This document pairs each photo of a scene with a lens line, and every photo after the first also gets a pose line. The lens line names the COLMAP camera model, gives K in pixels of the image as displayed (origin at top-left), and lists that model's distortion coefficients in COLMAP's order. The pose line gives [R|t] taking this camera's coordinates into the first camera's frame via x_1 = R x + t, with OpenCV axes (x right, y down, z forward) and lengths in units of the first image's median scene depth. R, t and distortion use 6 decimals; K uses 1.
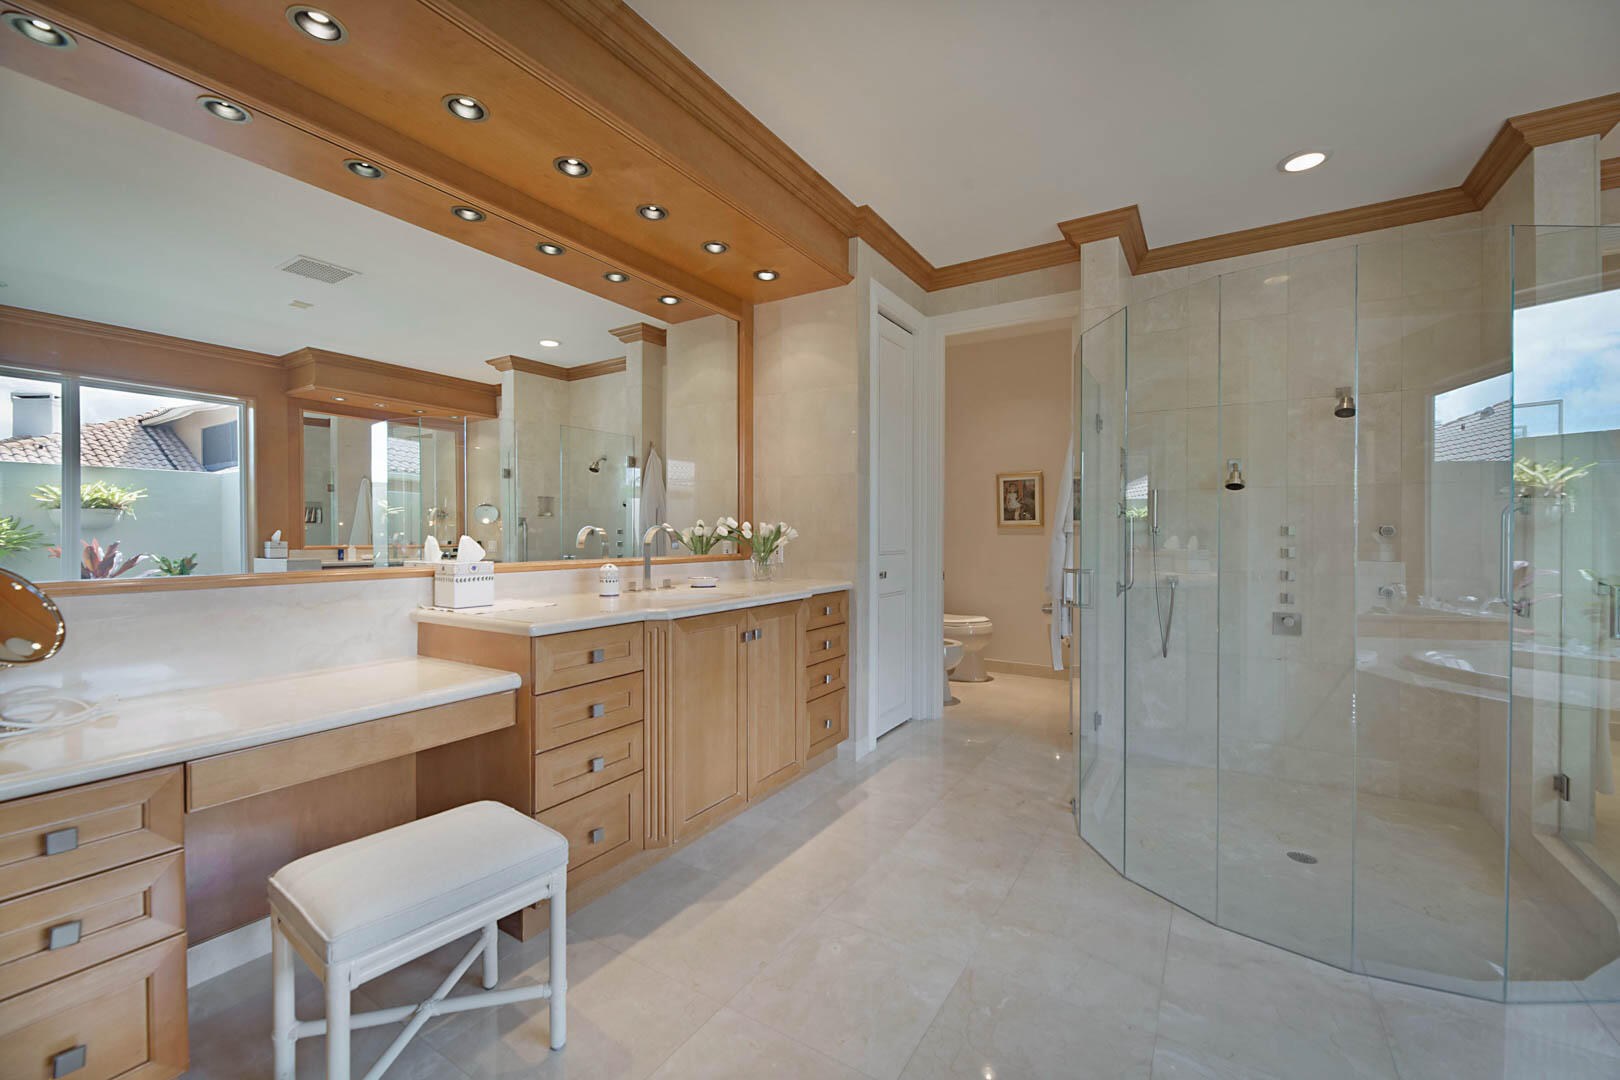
lens RADIAL K [[656.1, 0, 808.3], [0, 656.1, 536.0], [0, 0, 1]] dist [-0.002582, -0.001242]
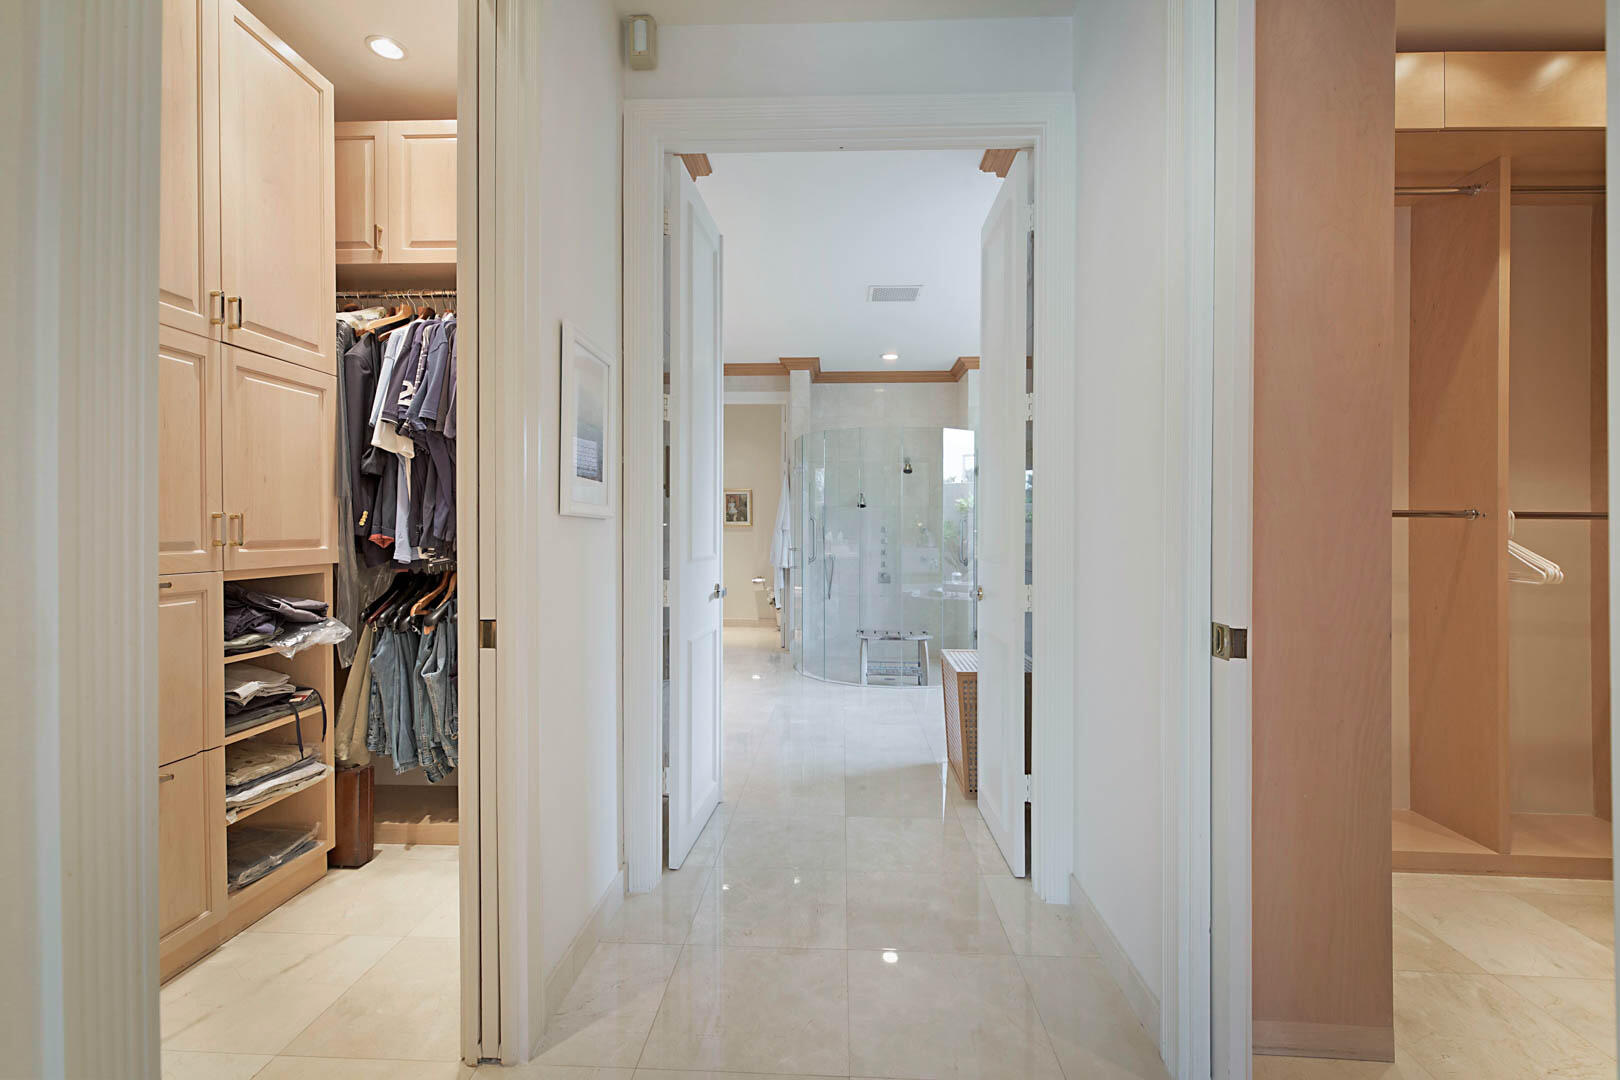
lens RADIAL K [[712.2, 0, 812.8], [0, 712.2, 535.7], [0, 0, 1]] dist [-0.003978, -0.000511]
pose [[0.867518, -0.002994, 0.497397, -0.488188], [0.000420, 0.999986, 0.005287, -0.000868], [-0.497405, -0.004378, 0.867507, -0.703934]]
